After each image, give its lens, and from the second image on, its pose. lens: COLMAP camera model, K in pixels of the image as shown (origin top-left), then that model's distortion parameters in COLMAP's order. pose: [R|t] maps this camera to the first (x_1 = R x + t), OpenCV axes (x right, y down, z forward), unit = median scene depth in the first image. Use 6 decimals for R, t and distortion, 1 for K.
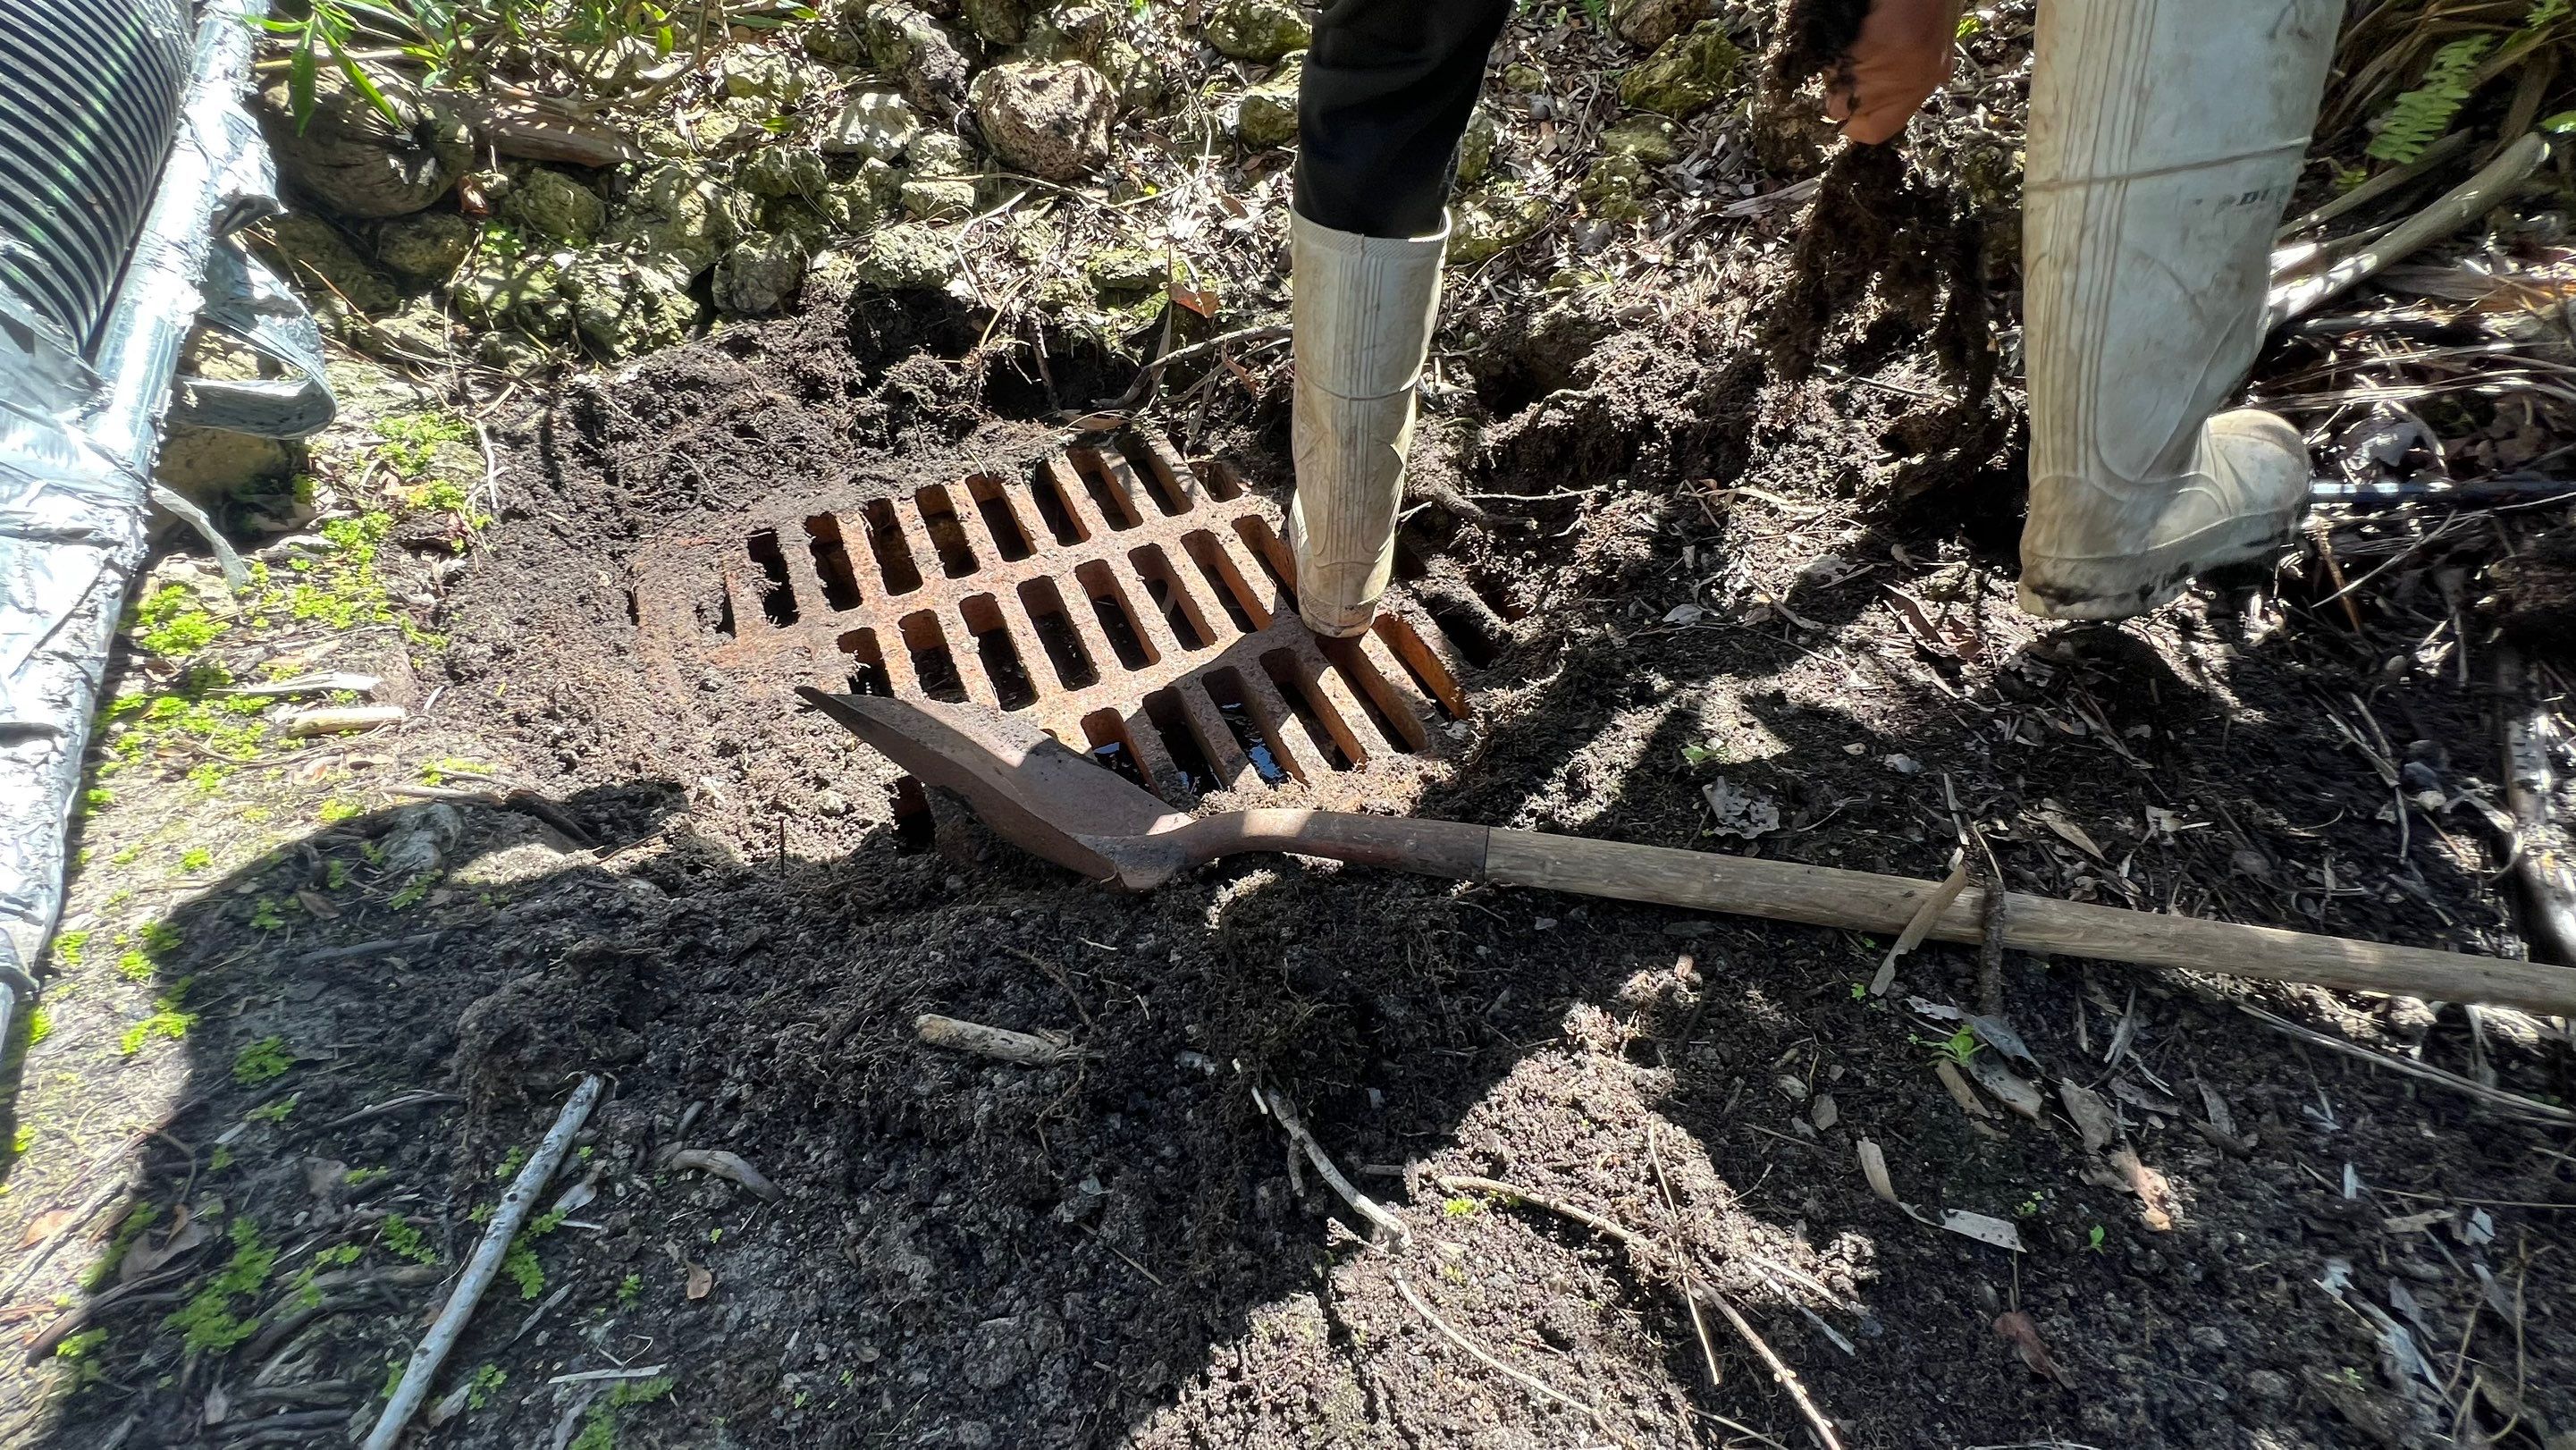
lens RADIAL K [[1007.9, 0, 1288.0], [0, 1007.9, 725.0], [0, 0, 1]] dist [-0.007021, -0.000064]
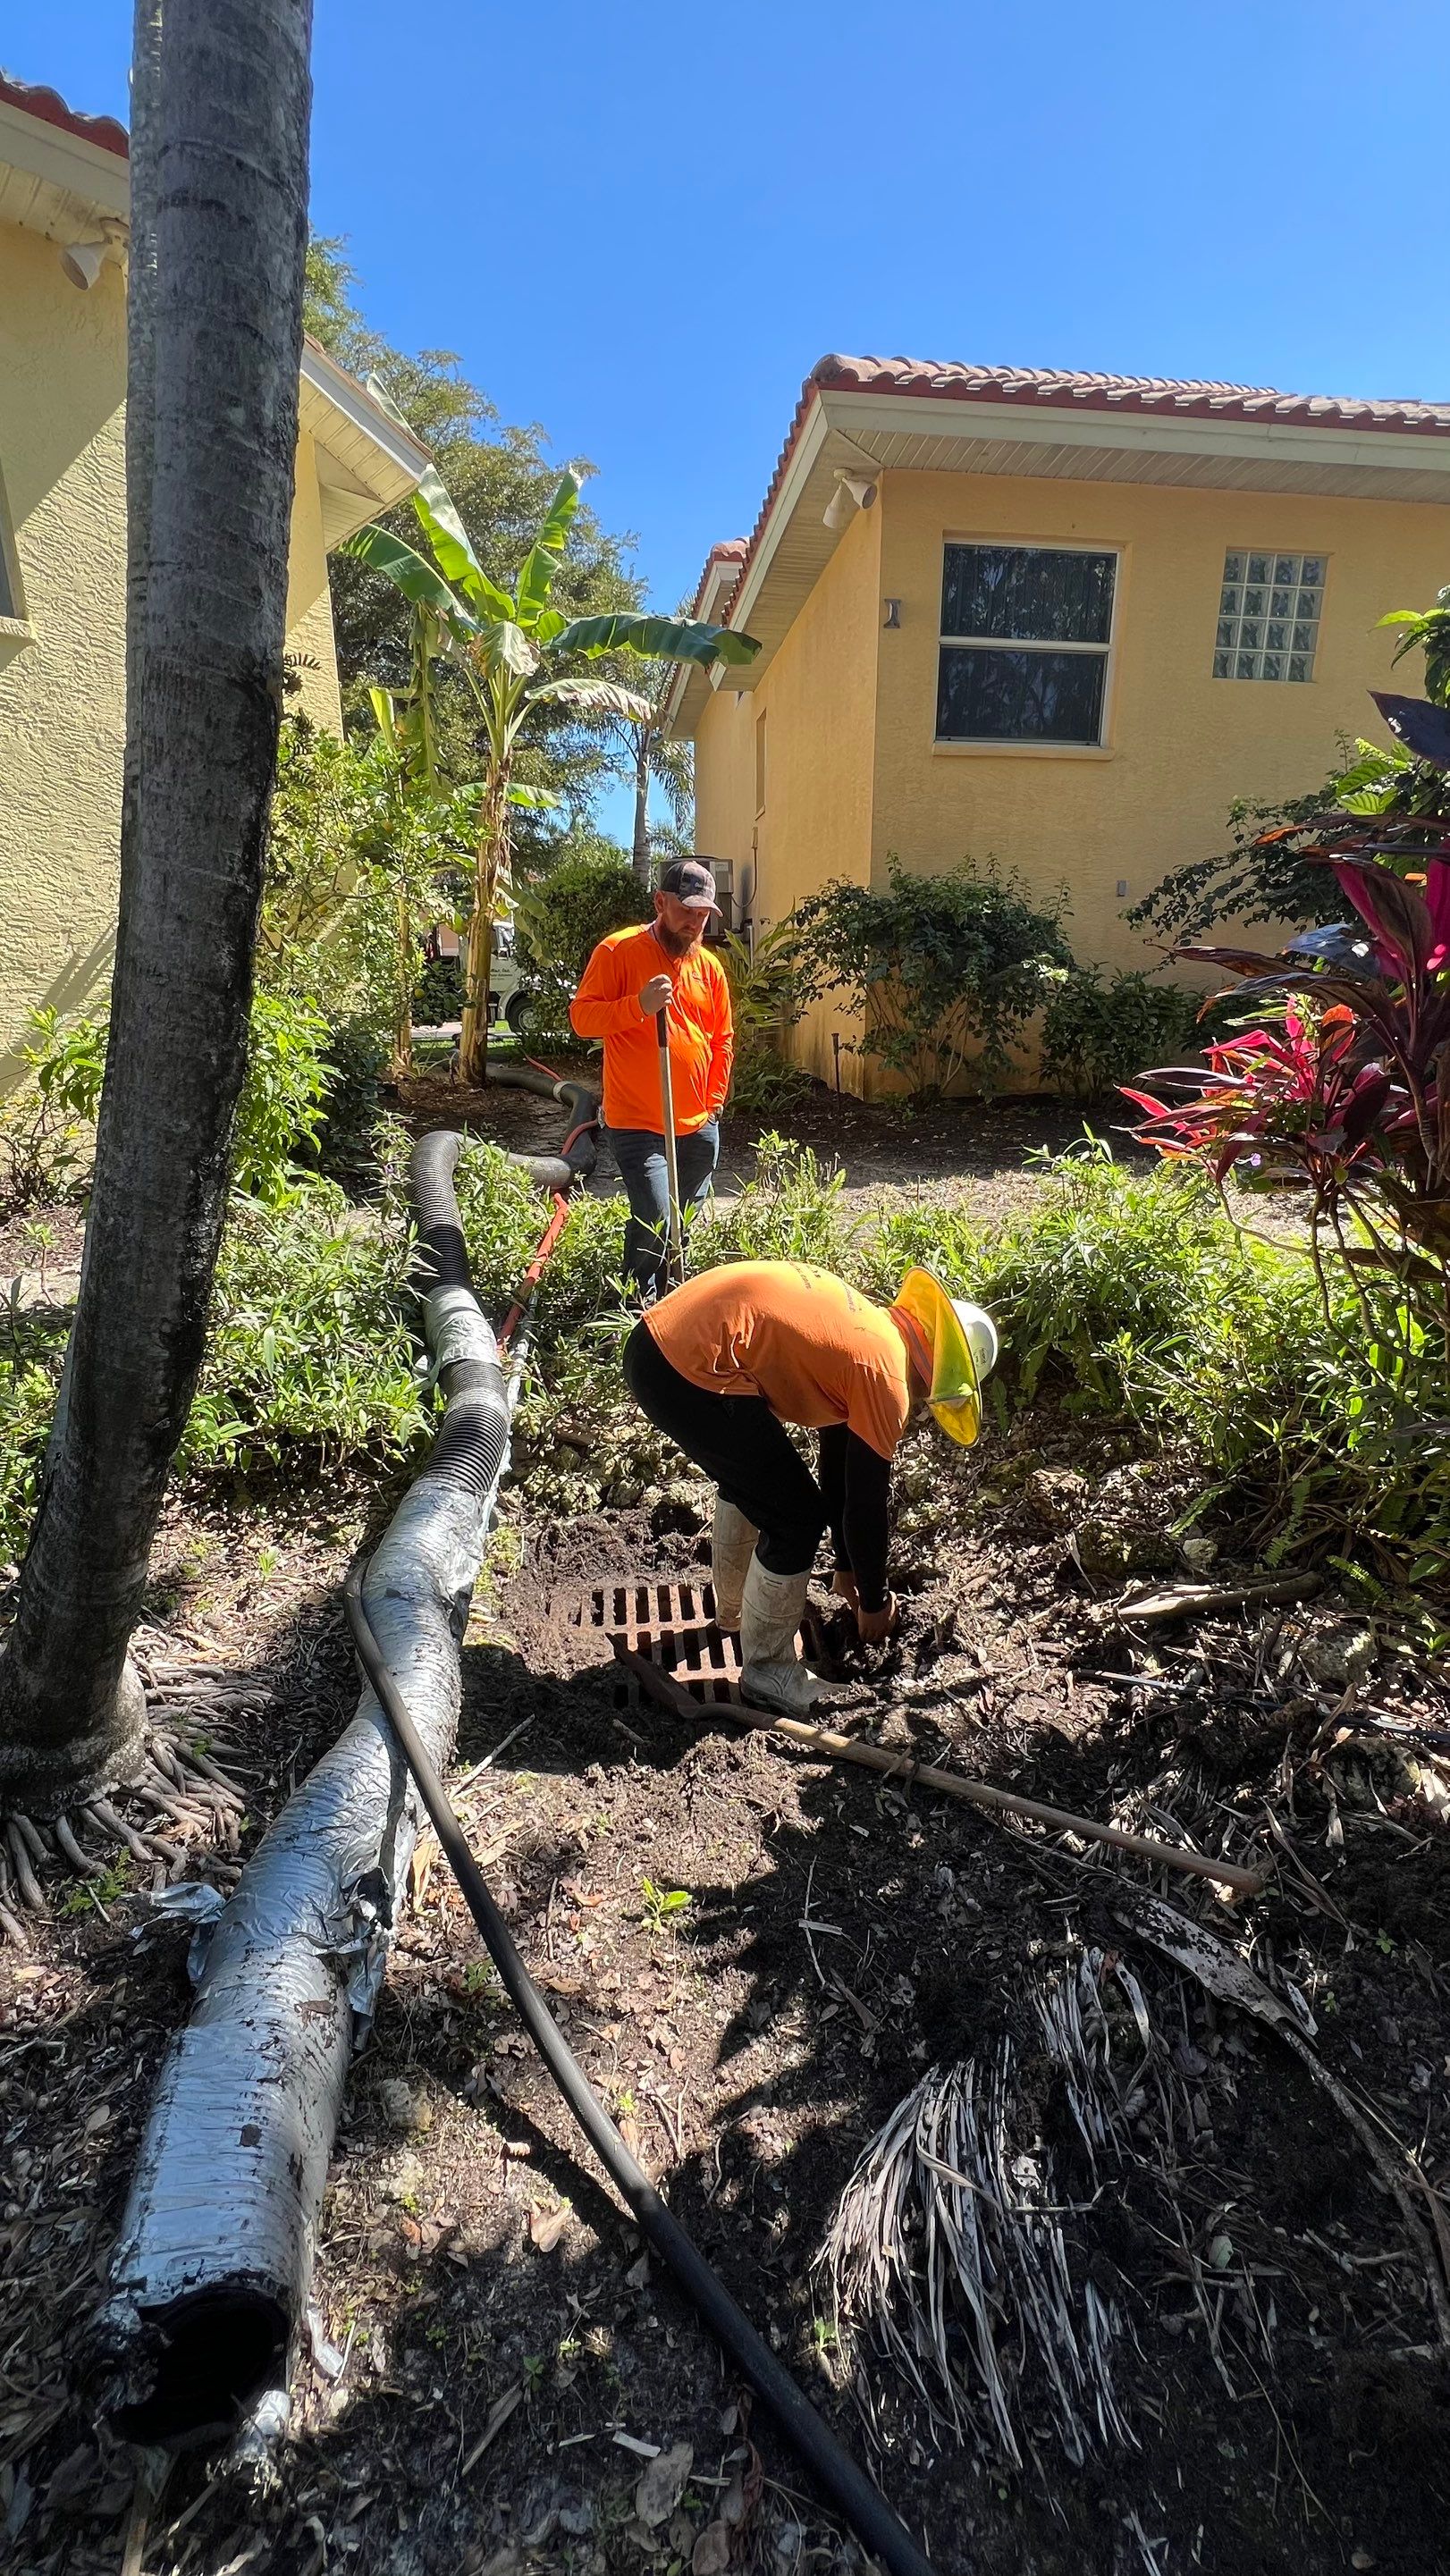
lens RADIAL K [[1007.9, 0, 725.0], [0, 1007.9, 1288.0], [0, 0, 1]] dist [-0.007021, -0.000064]
pose [[0.939025, 0.086465, -0.332801, 0.556371], [-0.250653, 0.834685, -0.490381, 0.335082], [0.235384, 0.543897, 0.805463, -1.381855]]
